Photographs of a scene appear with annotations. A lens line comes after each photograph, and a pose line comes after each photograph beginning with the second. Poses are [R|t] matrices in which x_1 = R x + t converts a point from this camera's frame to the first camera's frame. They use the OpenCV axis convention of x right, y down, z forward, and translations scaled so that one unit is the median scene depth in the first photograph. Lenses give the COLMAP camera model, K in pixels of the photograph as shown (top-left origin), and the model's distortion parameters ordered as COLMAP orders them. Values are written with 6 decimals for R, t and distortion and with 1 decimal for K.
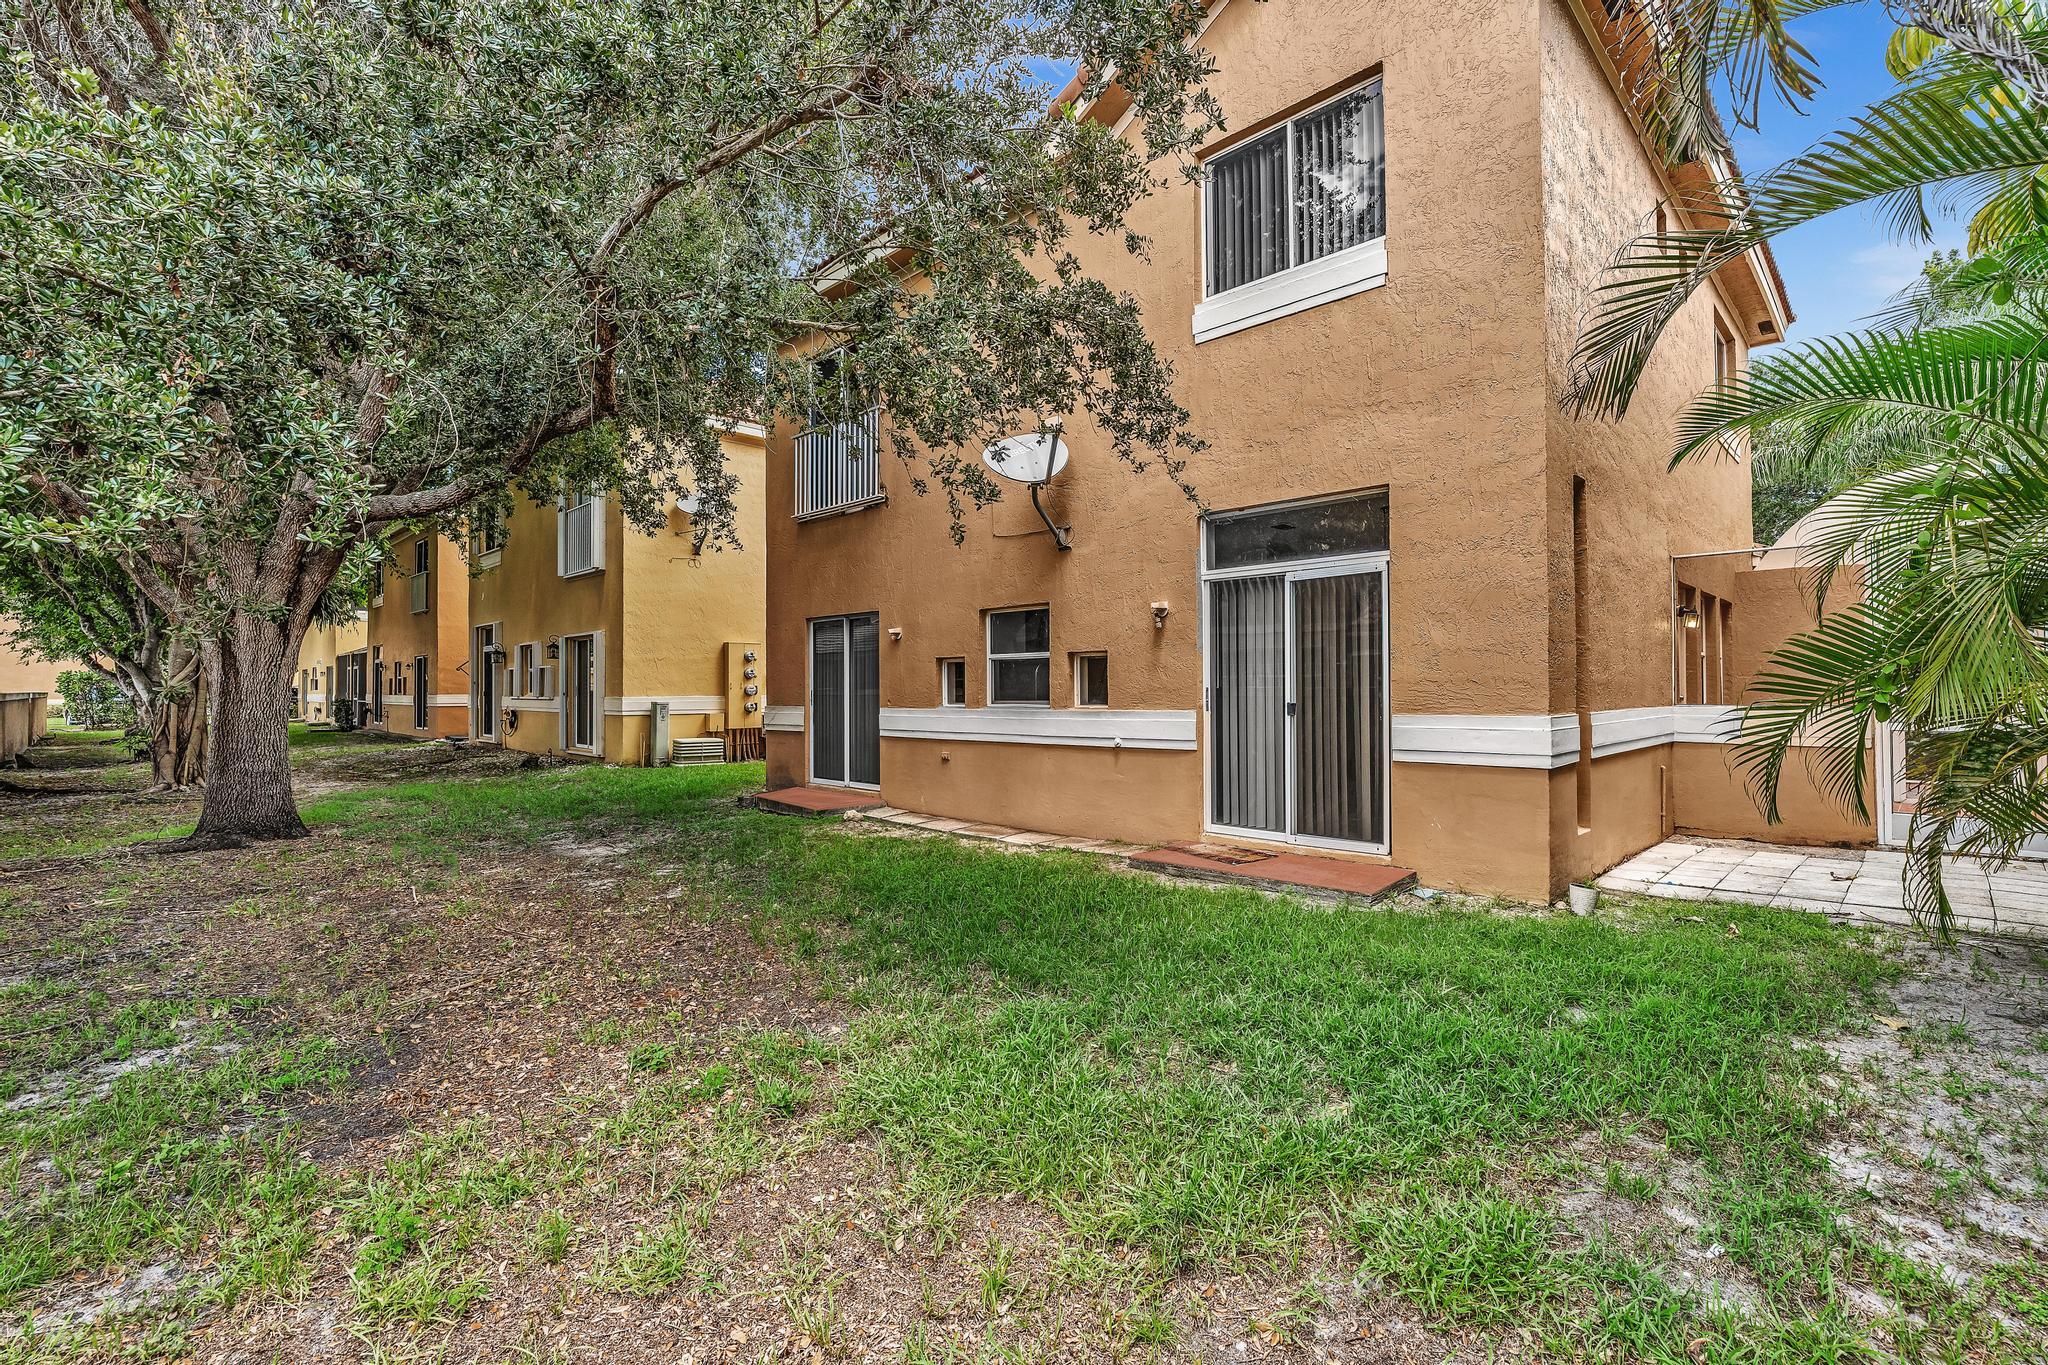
lens RADIAL K [[912.2, 0, 1024.0], [0, 912.2, 682.5], [0, 0, 1]] dist [-0.006332, 0.001750]
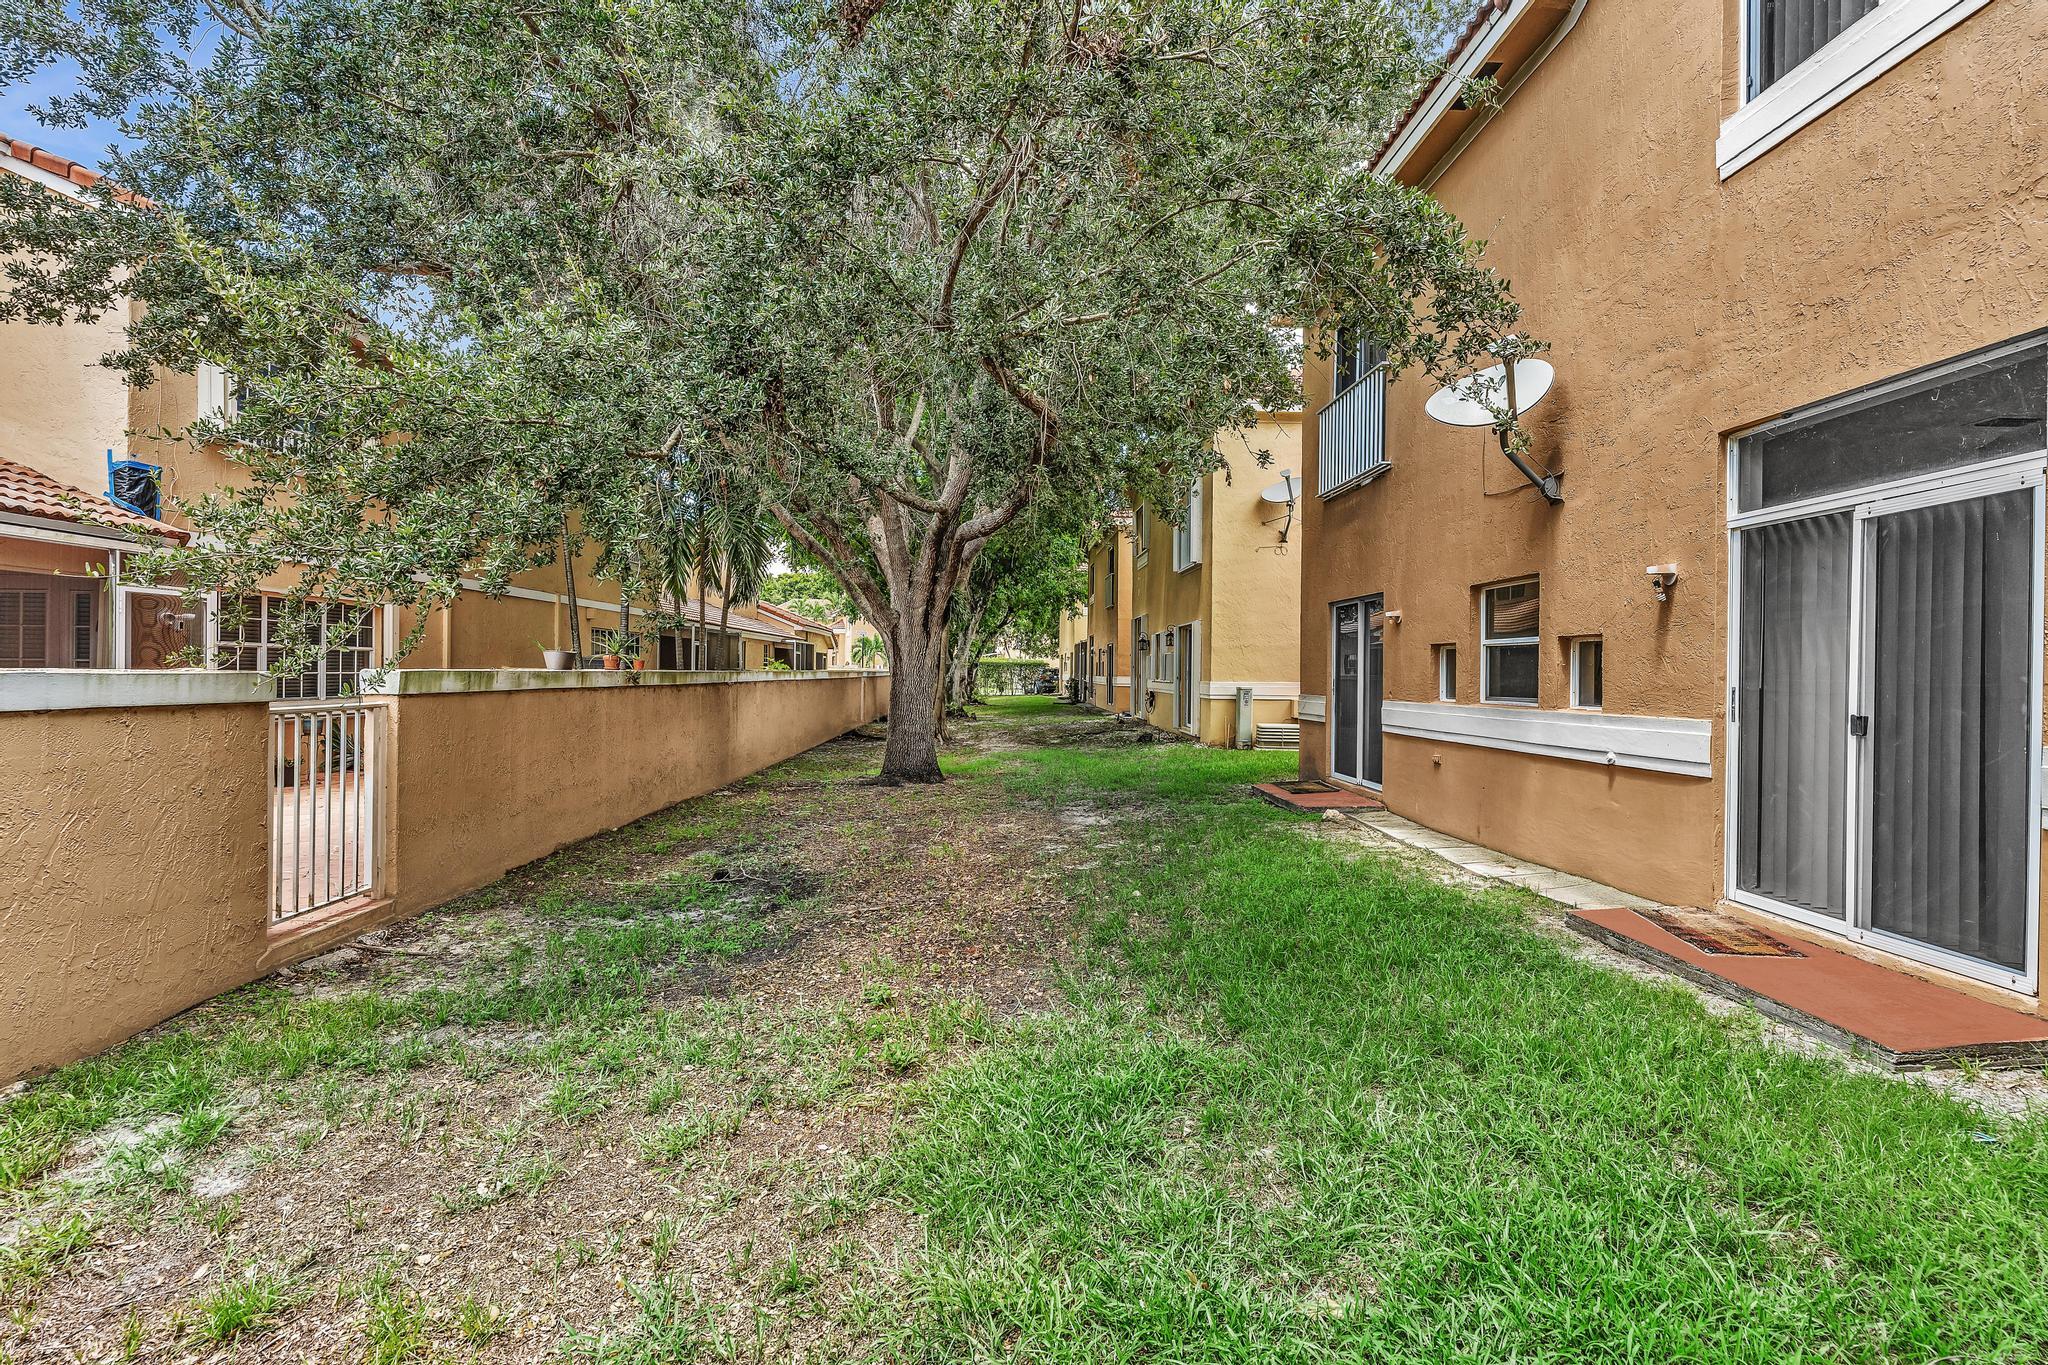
lens RADIAL K [[912.2, 0, 1024.0], [0, 912.2, 682.5], [0, 0, 1]] dist [-0.006332, 0.001750]
pose [[0.729794, 0.019056, -0.683401, 0.241806], [-0.006615, 0.999762, 0.020812, -0.007411], [0.683635, -0.010668, 0.729746, 0.127706]]
